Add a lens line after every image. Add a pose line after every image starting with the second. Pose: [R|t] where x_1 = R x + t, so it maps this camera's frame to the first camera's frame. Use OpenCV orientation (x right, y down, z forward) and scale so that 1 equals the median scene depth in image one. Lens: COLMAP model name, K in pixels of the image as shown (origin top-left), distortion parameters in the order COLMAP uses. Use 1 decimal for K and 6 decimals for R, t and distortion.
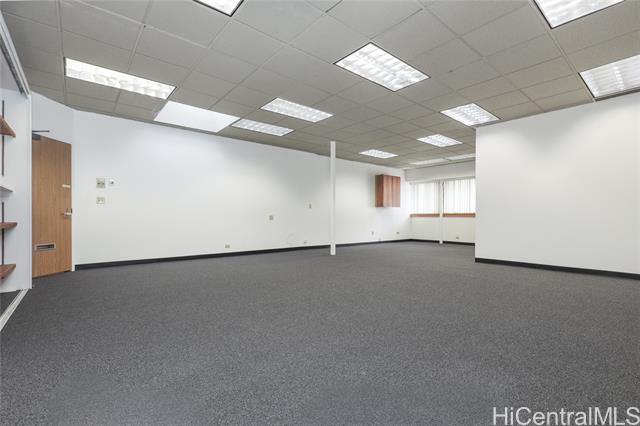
lens RADIAL K [[291.1, 0, 315.0], [0, 291.1, 219.8], [0, 0, 1]] dist [0.004588, -0.002858]
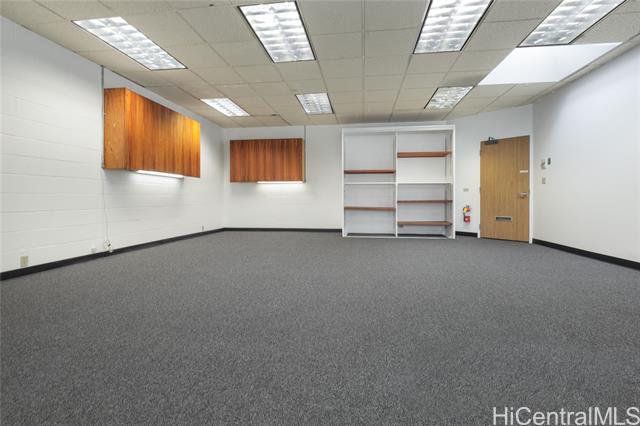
lens RADIAL K [[291.1, 0, 318.8], [0, 291.1, 199.6], [0, 0, 1]] dist [0.004588, -0.002858]
pose [[-0.738438, -0.000430, -0.674322, 0.357033], [-0.007685, 0.999940, 0.007778, -0.000628], [0.674278, 0.010926, -0.738397, 0.783619]]
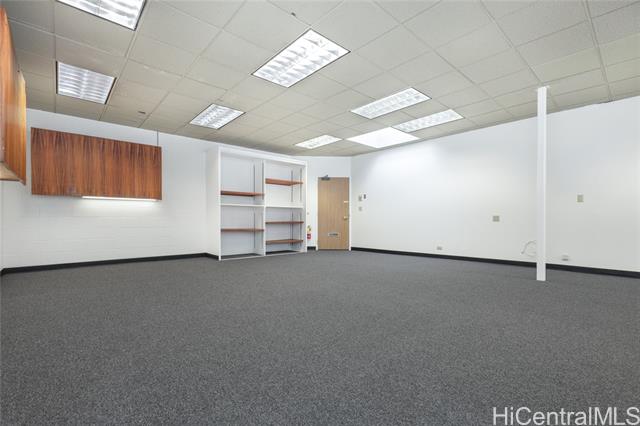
lens RADIAL K [[291.1, 0, 319.8], [0, 291.1, 222.0], [0, 0, 1]] dist [0.004588, -0.002858]
pose [[0.037257, 0.002286, -0.999303, 0.545600], [-0.007676, 0.999969, 0.002001, 0.003349], [0.999276, 0.007597, 0.037274, 0.458984]]
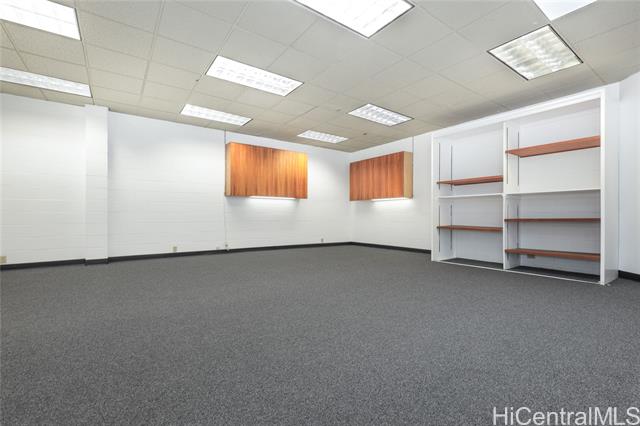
lens RADIAL K [[291.1, 0, 324.9], [0, 291.1, 215.9], [0, 0, 1]] dist [0.004588, -0.002858]
pose [[-0.998251, -0.003546, 0.059020, -0.036391], [-0.002971, 0.999947, 0.009827, -0.003081], [-0.059051, 0.009634, -0.998208, 0.934651]]
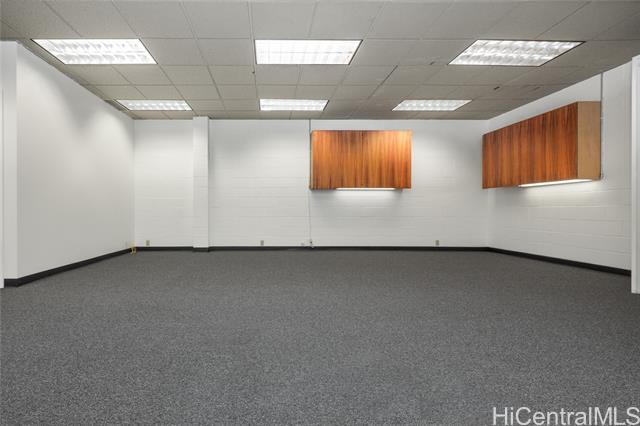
lens RADIAL K [[311.2, 0, 267.5], [0, 311.2, 210.9], [0, 0, 1]] dist [-0.003637, 0.001777]
pose [[-0.775205, -0.002262, 0.631705, -0.136690], [0.006368, 0.999915, 0.011395, -0.003321], [-0.631677, 0.012856, -0.775125, 0.838708]]
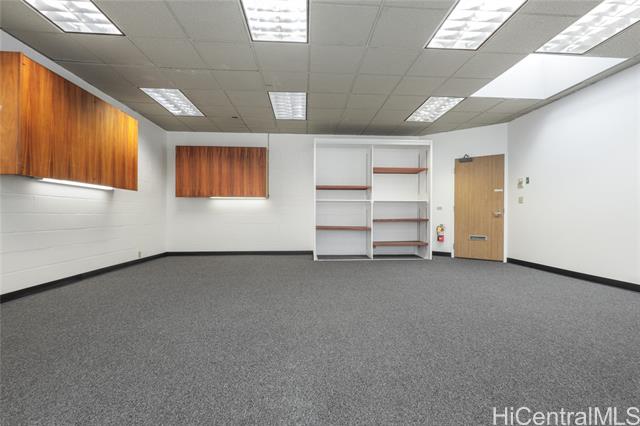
lens RADIAL K [[291.1, 0, 320.8], [0, 291.1, 215.8], [0, 0, 1]] dist [0.004588, -0.002858]
pose [[-0.589468, -0.000297, -0.807792, 0.331331], [-0.010666, 0.999916, 0.007416, -0.006525], [0.807721, 0.012987, -0.589422, 0.662452]]
